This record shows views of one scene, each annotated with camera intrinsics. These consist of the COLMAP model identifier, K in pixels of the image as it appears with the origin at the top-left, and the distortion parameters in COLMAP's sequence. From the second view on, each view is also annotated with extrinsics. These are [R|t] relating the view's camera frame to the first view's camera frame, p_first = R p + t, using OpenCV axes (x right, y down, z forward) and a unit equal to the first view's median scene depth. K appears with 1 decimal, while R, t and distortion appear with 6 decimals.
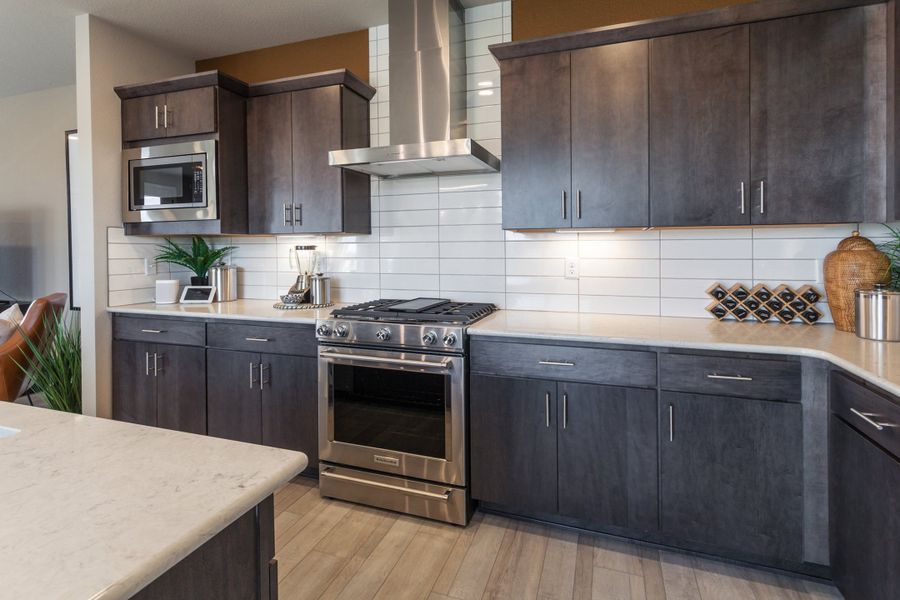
lens RADIAL K [[449.5, 0, 515.9], [0, 449.5, 249.8], [0, 0, 1]] dist [0.020541, -0.001802]
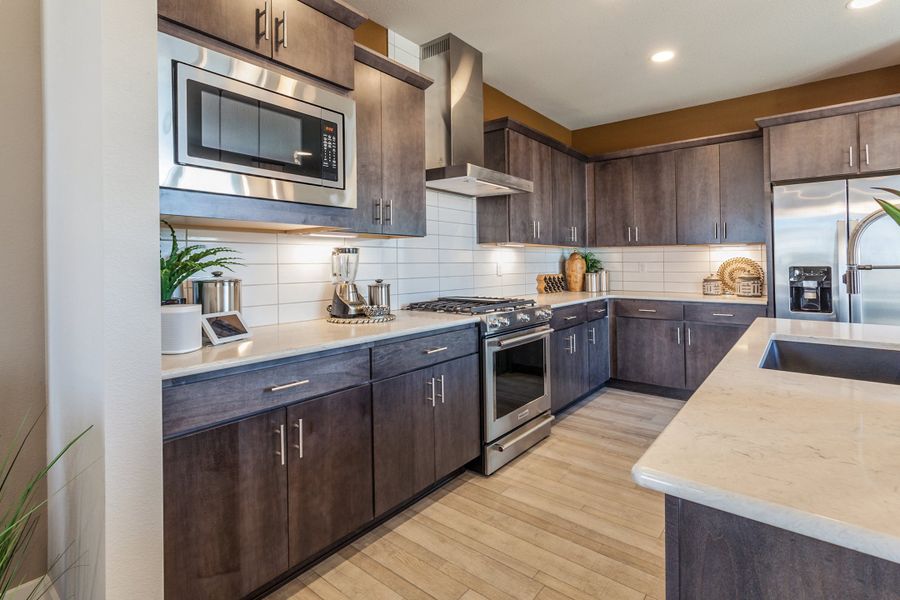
lens RADIAL K [[447.5, 0, 430.7], [0, 447.5, 253.4], [0, 0, 1]] dist [-0.017702, 0.010163]
pose [[0.361320, 0.023853, 0.932137, -1.320201], [0.010023, 0.999516, -0.029463, 0.028724], [-0.932388, 0.019989, 0.360906, 0.640311]]
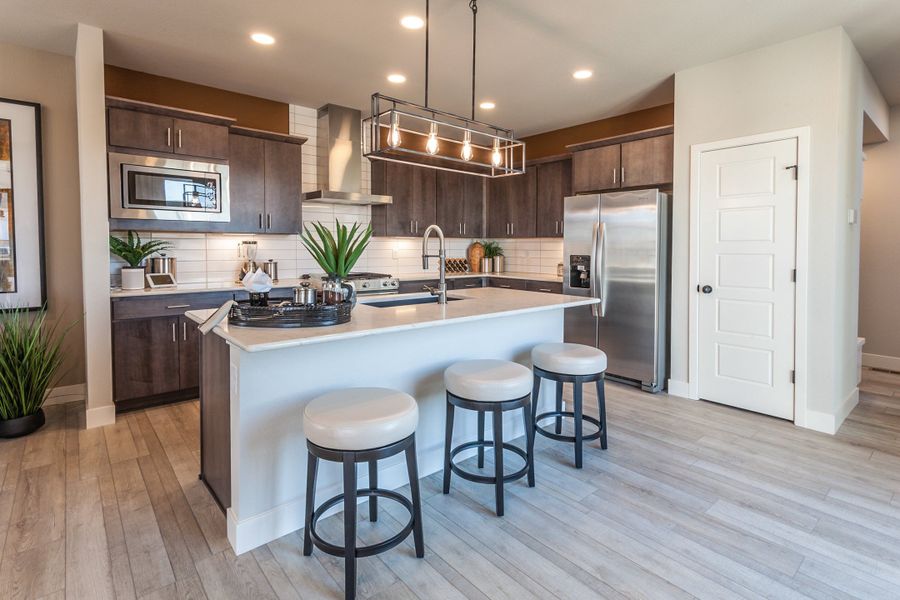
lens RADIAL K [[447.5, 0, 433.6], [0, 447.5, 244.9], [0, 0, 1]] dist [-0.017702, 0.010163]
pose [[0.507275, 0.012260, 0.861697, -1.573000], [-0.002245, 0.999914, -0.012906, 0.022199], [-0.861781, 0.004613, 0.507259, -0.261877]]
